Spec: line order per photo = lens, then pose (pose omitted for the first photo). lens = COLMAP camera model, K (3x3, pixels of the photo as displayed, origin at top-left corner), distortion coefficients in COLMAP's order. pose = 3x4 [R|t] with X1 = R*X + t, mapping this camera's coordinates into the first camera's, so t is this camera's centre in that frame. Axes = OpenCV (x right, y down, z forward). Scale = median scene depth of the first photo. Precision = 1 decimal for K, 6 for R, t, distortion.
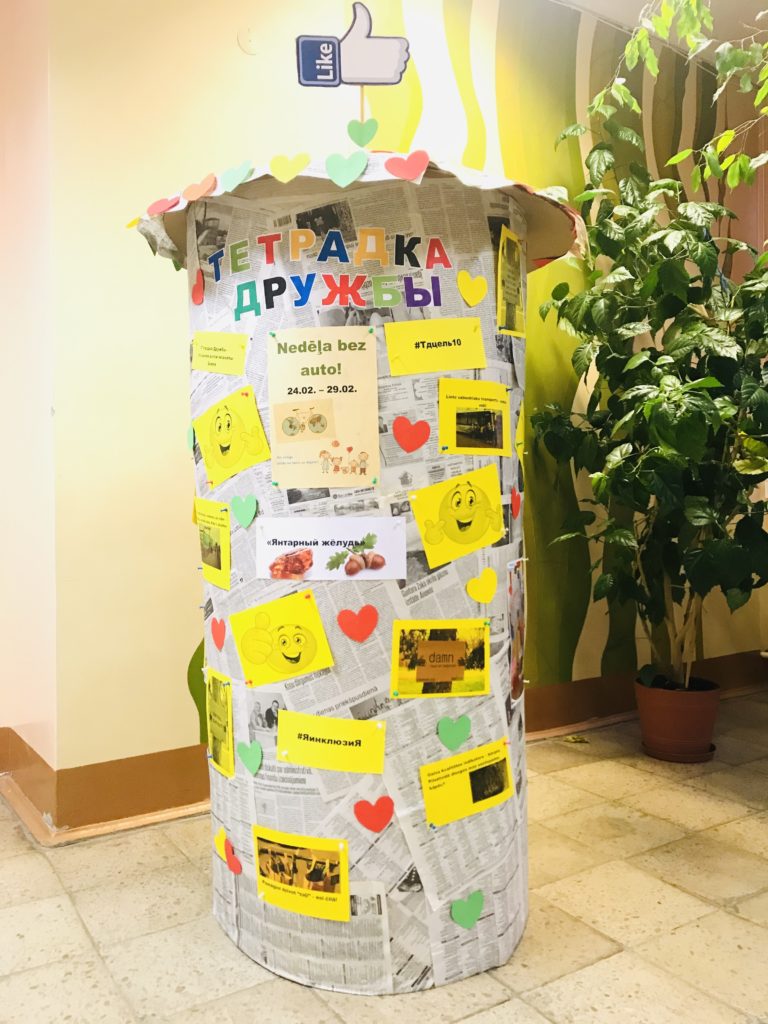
lens RADIAL K [[841.5, 0, 381.5], [0, 841.5, 511.9], [0, 0, 1]] dist [0.077003, -0.017565]
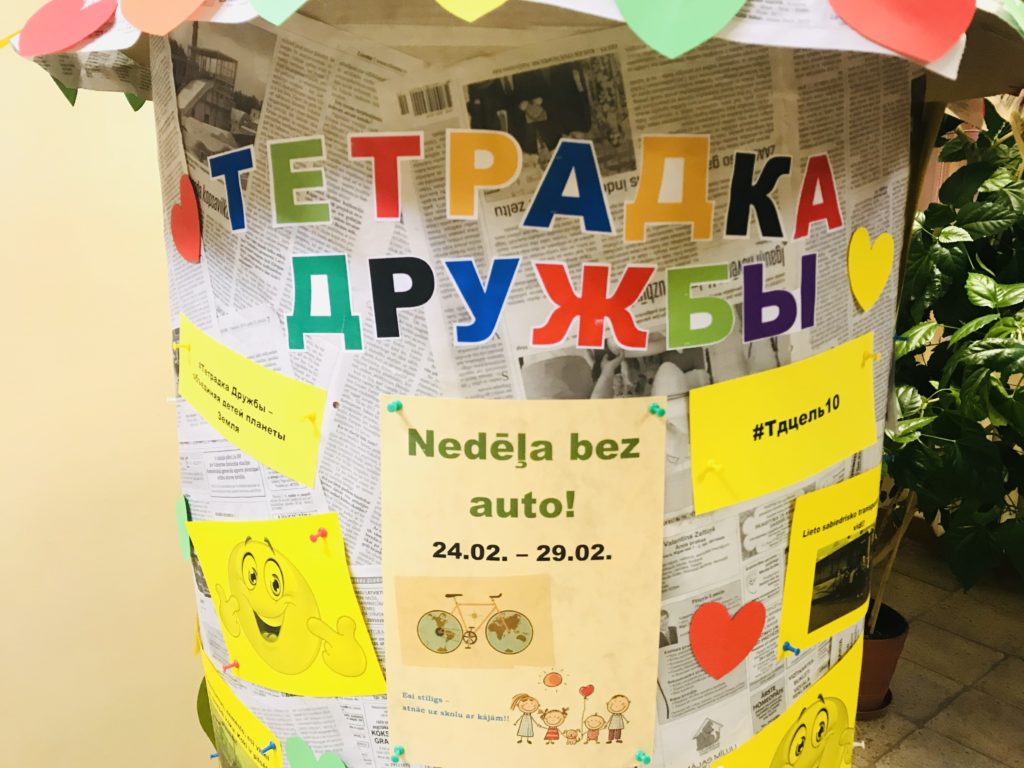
lens RADIAL K [[841.5, 0, 513.1], [0, 841.5, 386.1], [0, 0, 1]] dist [0.077003, -0.017565]
pose [[0.992216, 0.003349, 0.124485, -0.123857], [-0.027325, 0.981132, 0.191400, -0.294060], [-0.121496, -0.193312, 0.973586, 0.629627]]
